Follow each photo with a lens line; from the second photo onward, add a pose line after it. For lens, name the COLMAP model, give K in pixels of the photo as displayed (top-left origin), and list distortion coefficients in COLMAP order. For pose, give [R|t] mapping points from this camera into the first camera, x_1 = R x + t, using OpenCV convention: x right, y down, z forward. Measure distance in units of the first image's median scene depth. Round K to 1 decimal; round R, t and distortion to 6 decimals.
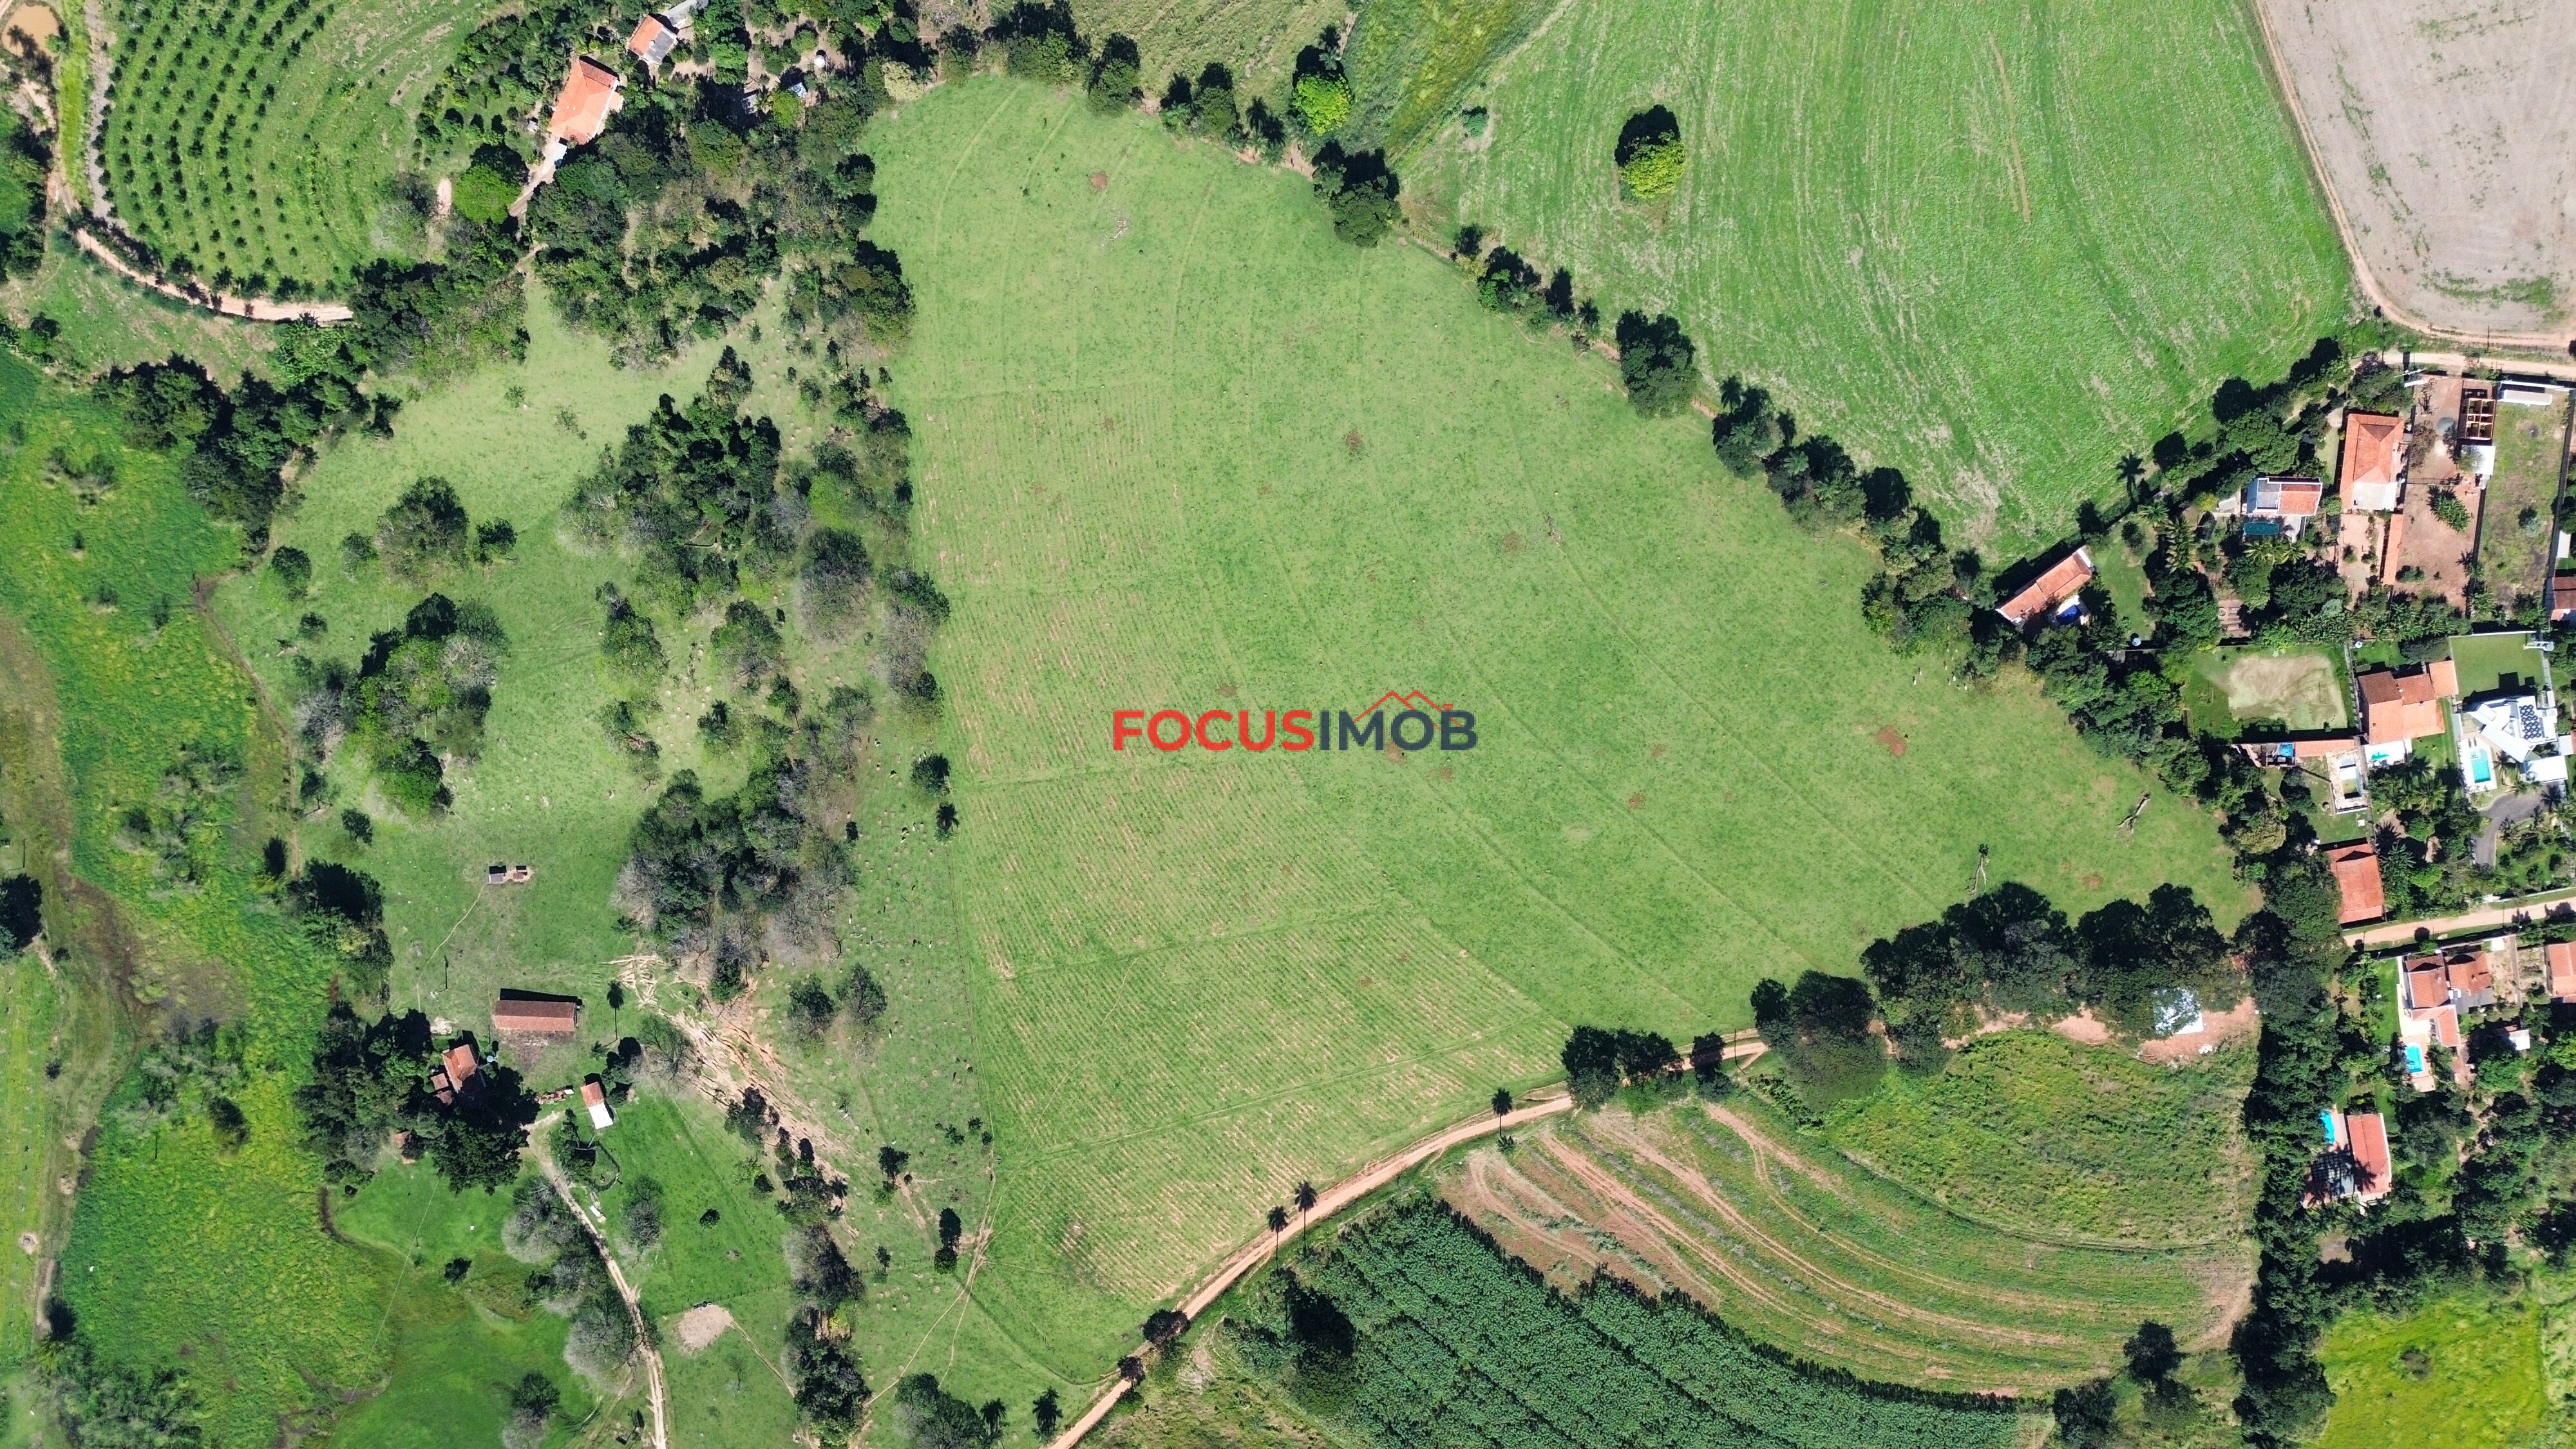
lens RADIAL K [[1825.2, 0, 1287.8], [0, 1825.2, 686.1], [0, 0, 1]] dist [0.072724, -0.070900]
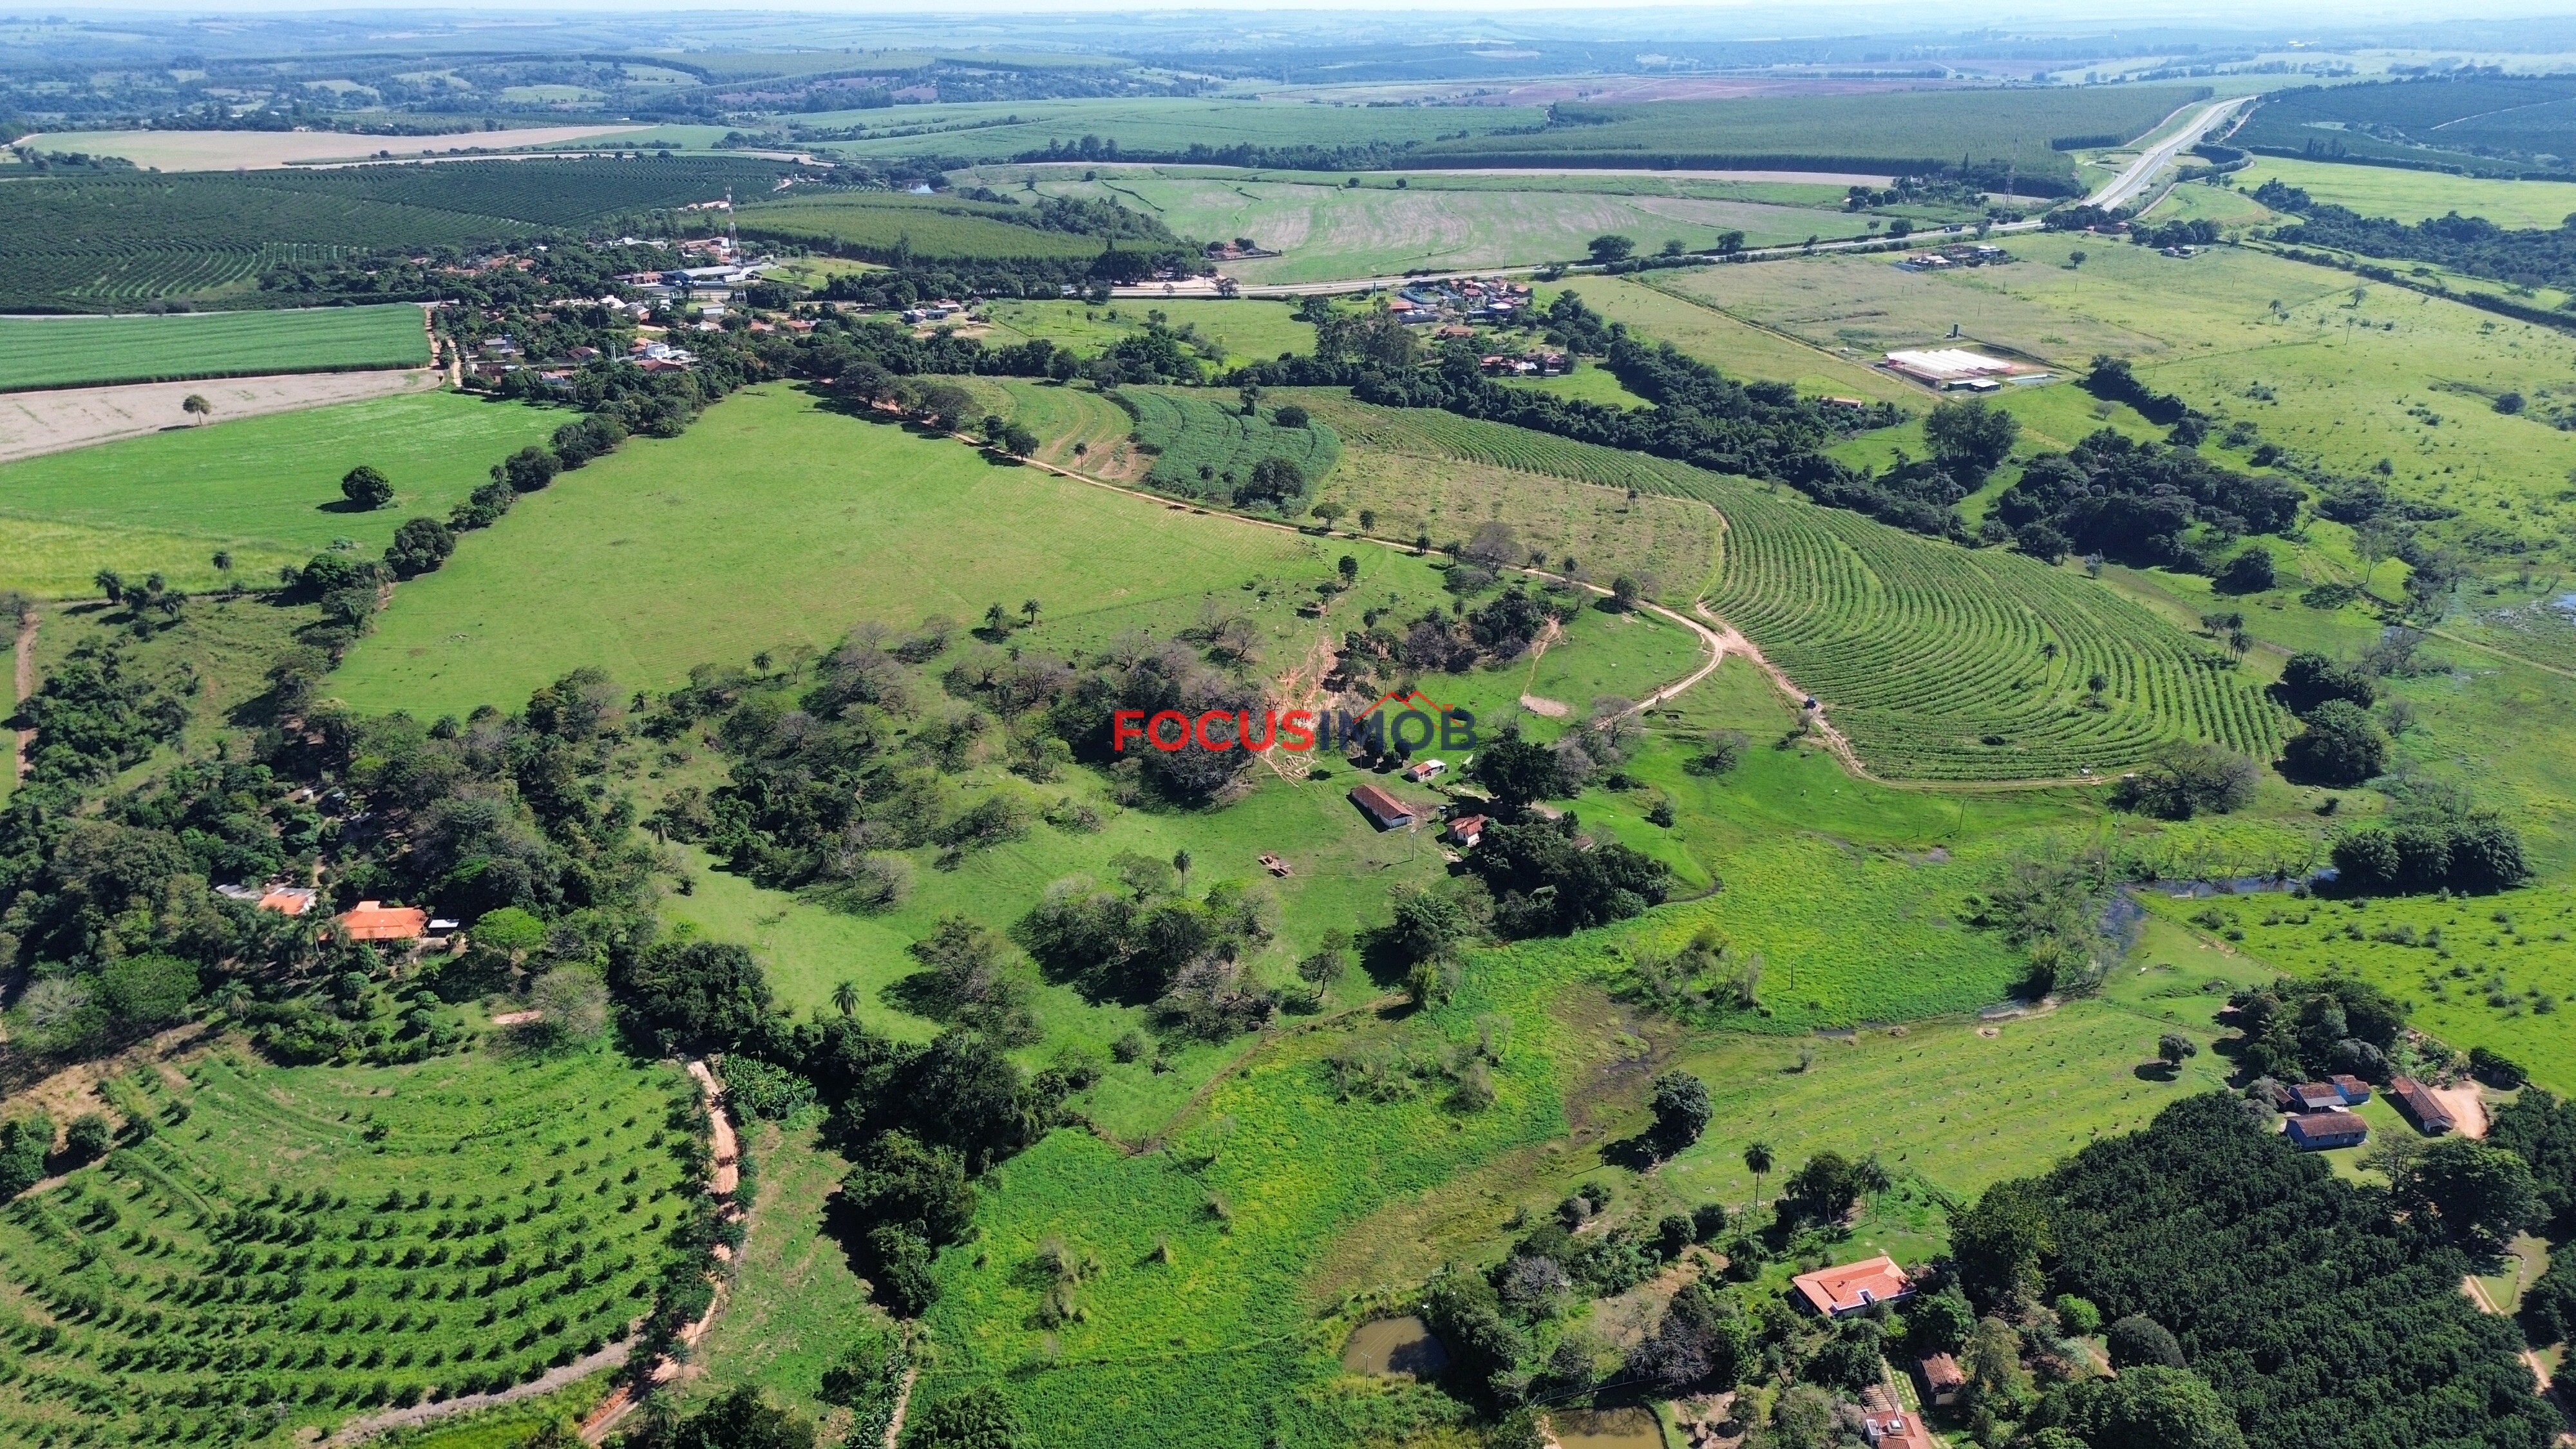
lens RADIAL K [[1825.2, 0, 1287.8], [0, 1825.2, 686.1], [0, 0, 1]] dist [0.072724, -0.070900]
pose [[-0.481239, -0.294478, 0.825646, -1.252439], [0.875203, -0.214360, 0.433669, -0.296630], [0.049280, 0.931307, 0.360887, 0.620381]]
